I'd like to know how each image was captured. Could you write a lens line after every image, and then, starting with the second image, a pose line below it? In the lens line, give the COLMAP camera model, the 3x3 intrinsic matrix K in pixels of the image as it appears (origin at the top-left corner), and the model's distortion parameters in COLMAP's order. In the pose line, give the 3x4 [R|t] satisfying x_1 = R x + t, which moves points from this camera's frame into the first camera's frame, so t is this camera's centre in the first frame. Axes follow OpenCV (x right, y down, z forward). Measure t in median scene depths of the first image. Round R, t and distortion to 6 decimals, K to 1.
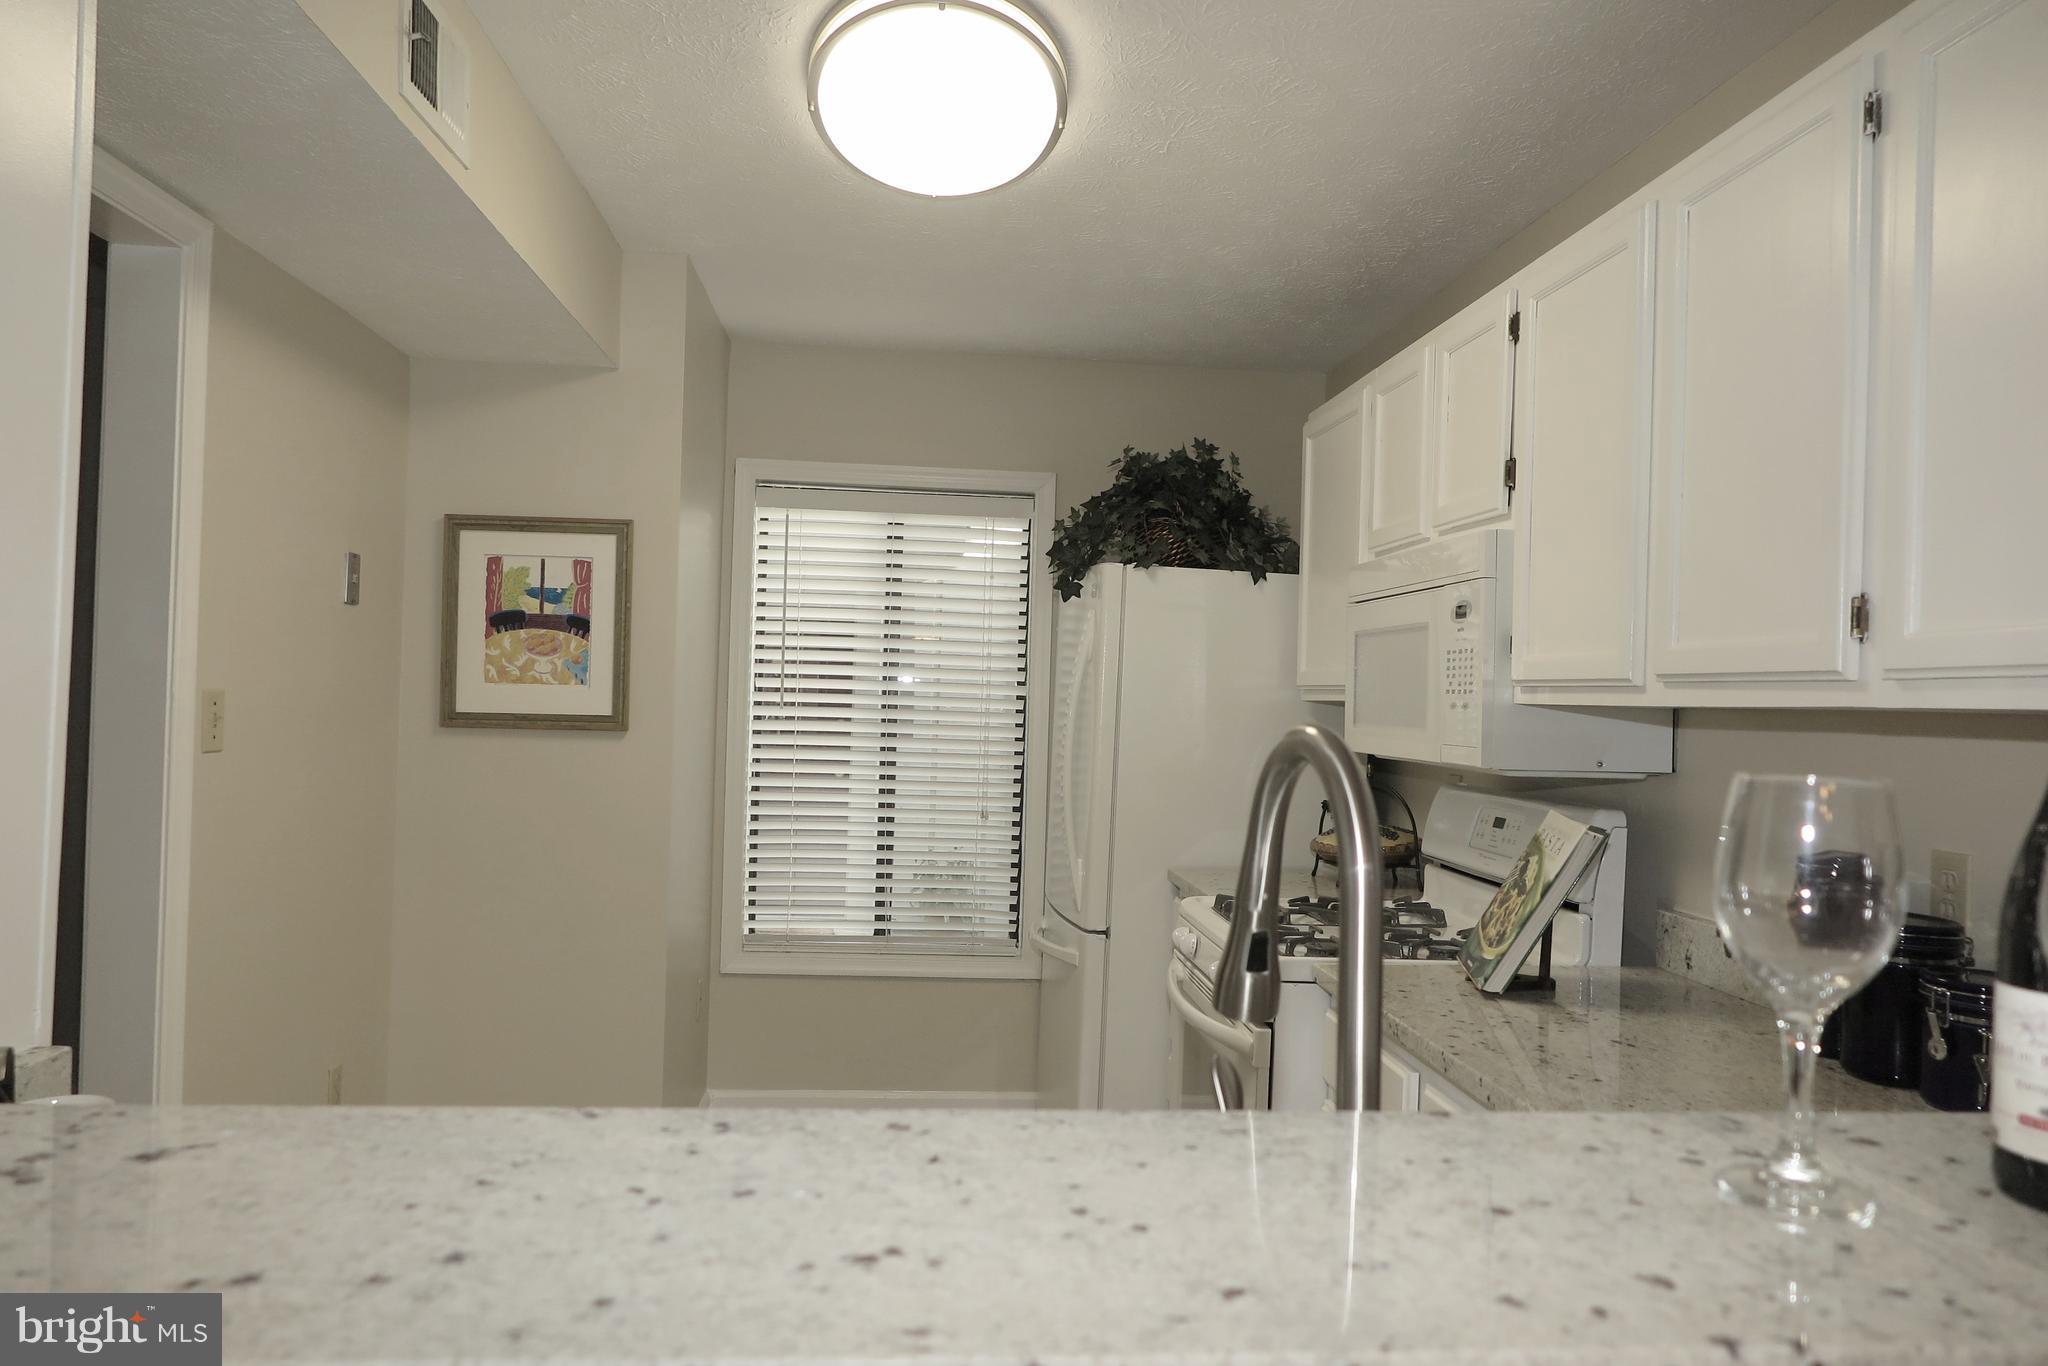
lens RADIAL K [[1408.0, 0, 1030.9], [0, 1408.0, 687.5], [0, 0, 1]] dist [-0.013085, 0.011593]
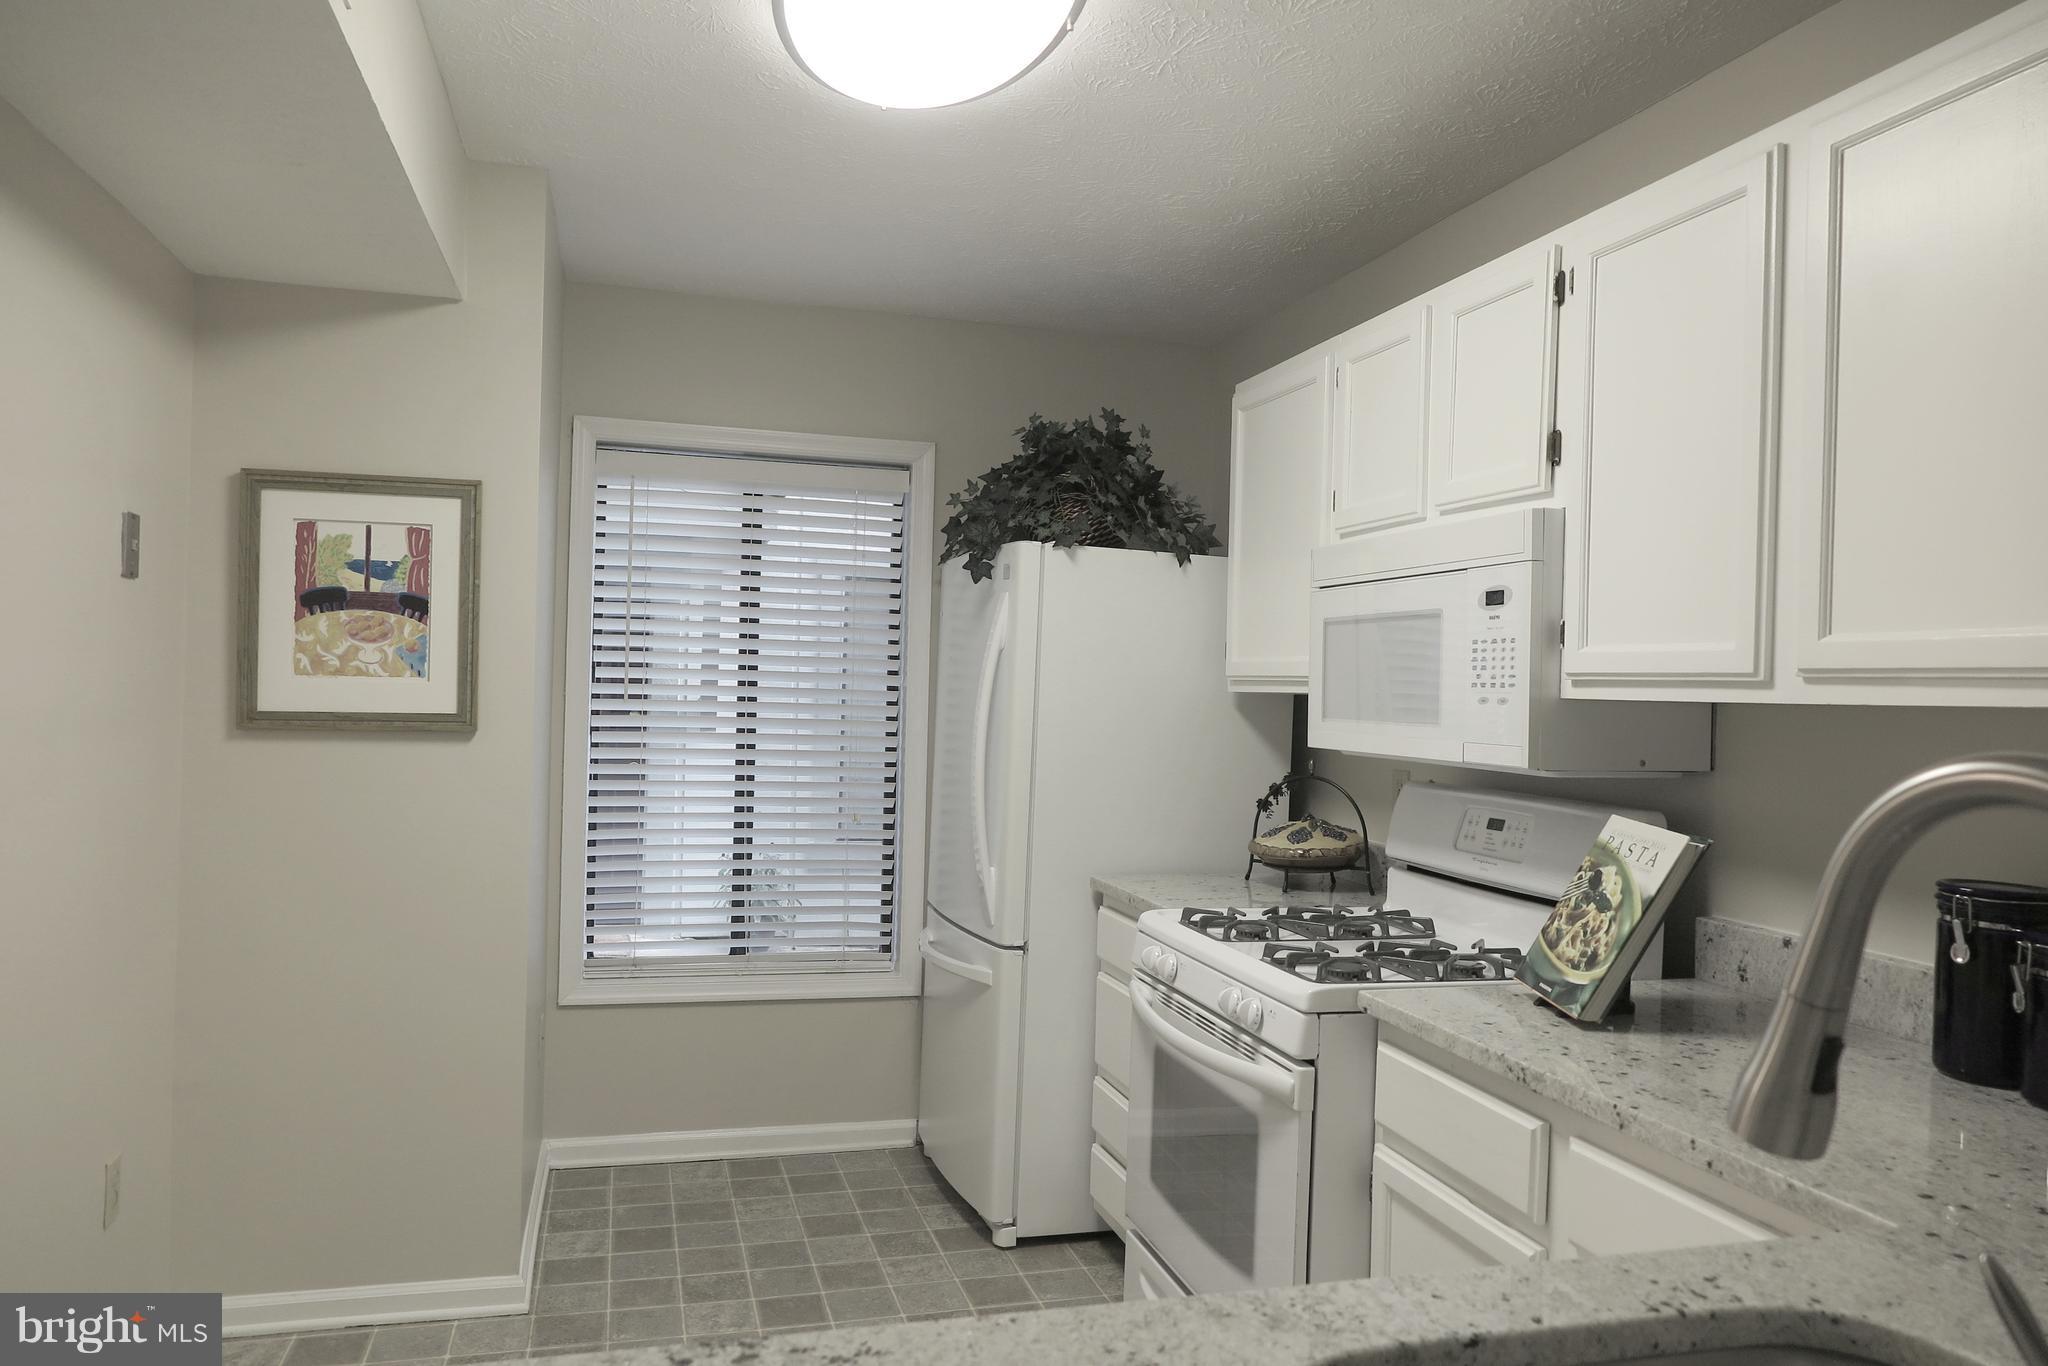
lens RADIAL K [[1408.0, 0, 1032.4], [0, 1408.0, 686.9], [0, 0, 1]] dist [-0.013085, 0.011593]
pose [[0.982938, -0.003463, 0.183902, -0.114986], [0.001583, 0.999945, 0.010364, -0.004356], [-0.183928, -0.009896, 0.982890, 0.113980]]
